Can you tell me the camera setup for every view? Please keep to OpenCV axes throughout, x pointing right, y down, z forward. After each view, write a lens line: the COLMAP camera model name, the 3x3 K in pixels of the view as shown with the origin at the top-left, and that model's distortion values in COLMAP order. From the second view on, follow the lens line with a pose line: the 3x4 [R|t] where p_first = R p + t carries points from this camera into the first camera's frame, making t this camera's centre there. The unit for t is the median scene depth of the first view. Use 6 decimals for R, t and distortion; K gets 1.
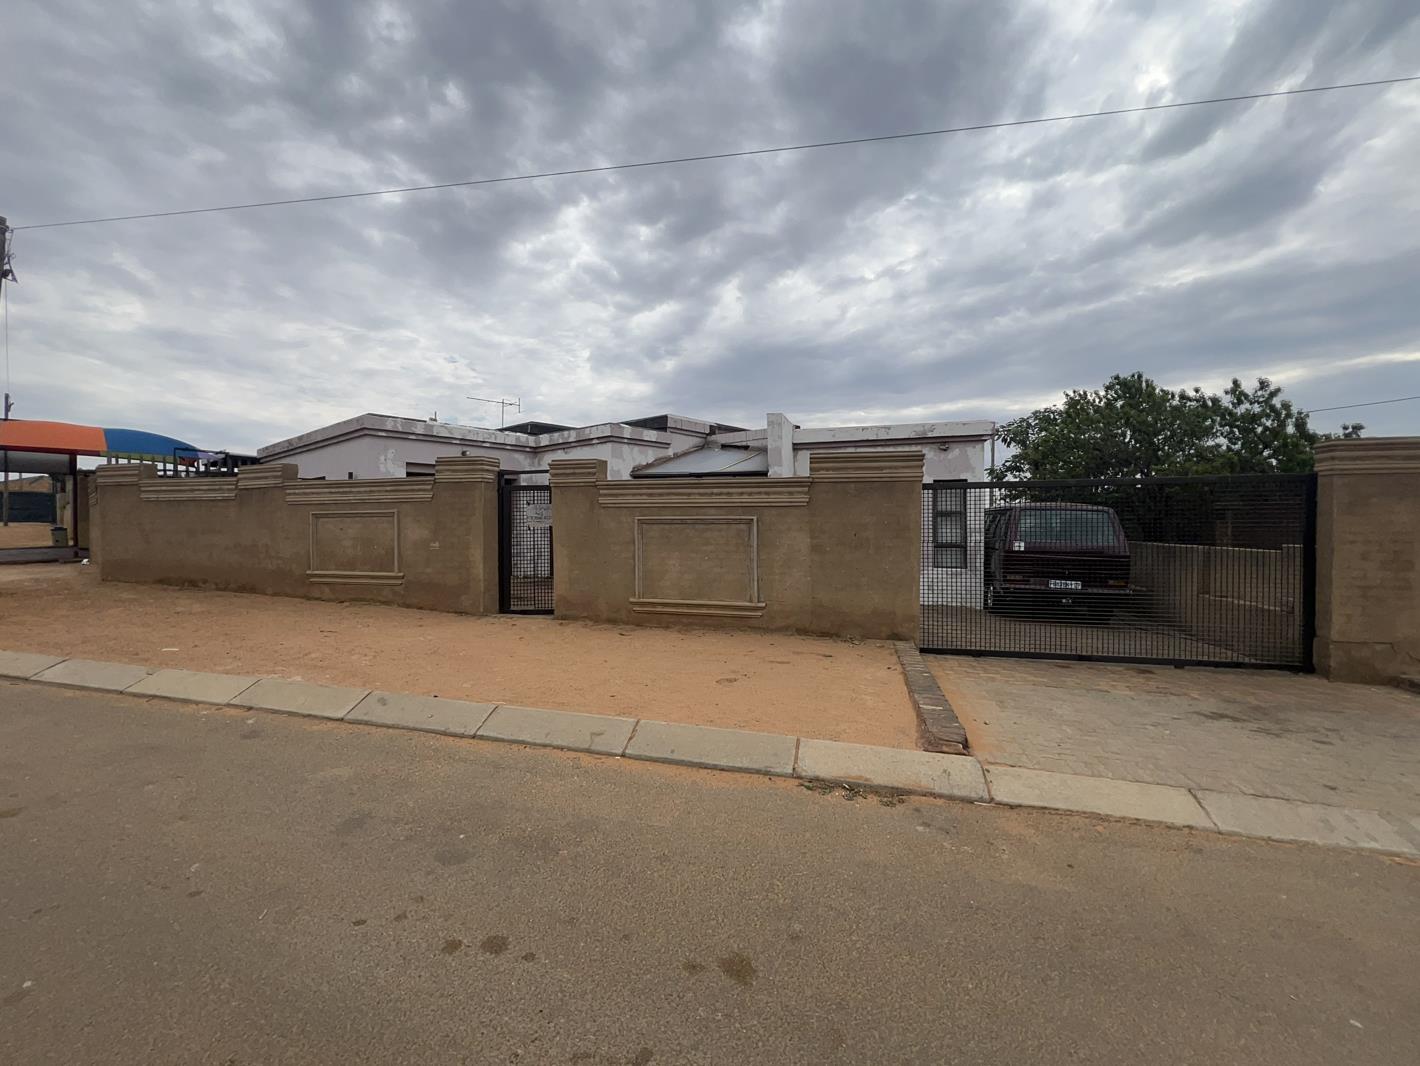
lens RADIAL K [[573.5, 0, 710.0], [0, 573.5, 533.0], [0, 0, 1]] dist [-0.000719, -0.000184]
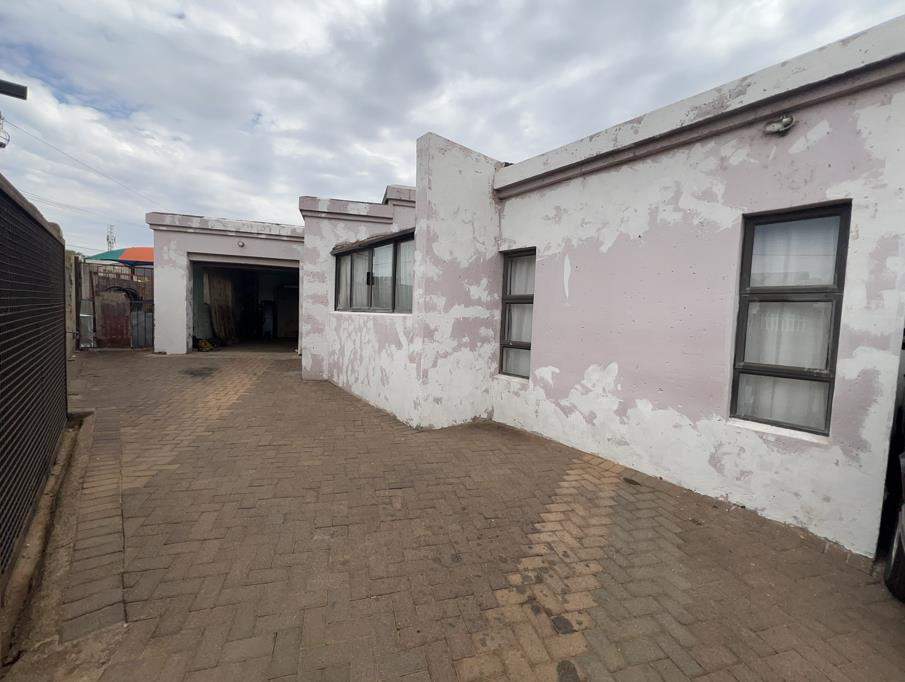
lens RADIAL K [[365.5, 0, 452.5], [0, 365.5, 341.0], [0, 0, 1]] dist [-0.000719, -0.000184]
pose [[0.816947, 0.071509, -0.572263, 0.373759], [-0.049335, 0.997311, 0.054193, -0.003430], [0.574599, -0.016041, 0.818278, 0.650211]]
